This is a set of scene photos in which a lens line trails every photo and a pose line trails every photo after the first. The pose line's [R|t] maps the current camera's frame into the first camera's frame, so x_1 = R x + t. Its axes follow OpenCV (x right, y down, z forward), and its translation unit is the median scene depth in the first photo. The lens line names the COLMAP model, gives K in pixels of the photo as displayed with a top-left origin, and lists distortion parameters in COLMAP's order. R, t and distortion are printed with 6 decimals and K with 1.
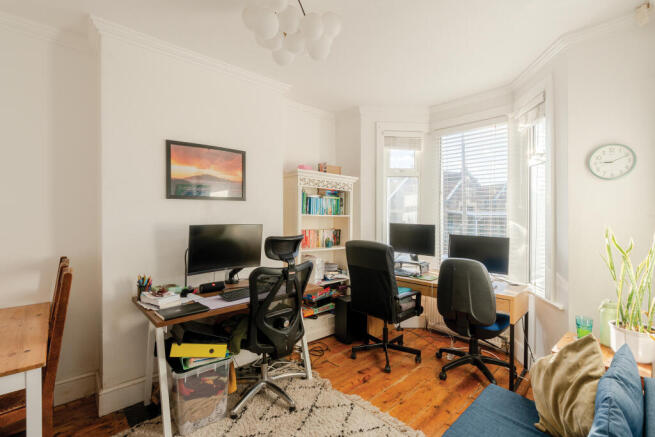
lens RADIAL K [[300.1, 0, 324.5], [0, 300.1, 214.9], [0, 0, 1]] dist [-0.006734, 0.003610]
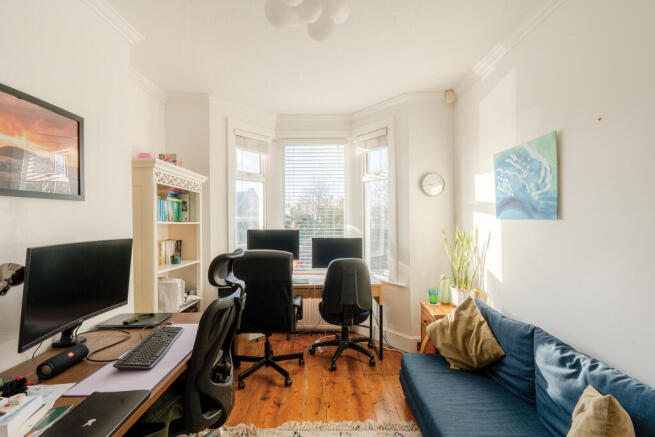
lens RADIAL K [[300.1, 0, 325.1], [0, 300.1, 218.9], [0, 0, 1]] dist [-0.006734, 0.003610]
pose [[0.678799, -0.008066, 0.734280, -0.371682], [0.011005, 0.999939, 0.000810, -0.005726], [-0.734241, 0.007531, 0.678847, 0.239484]]
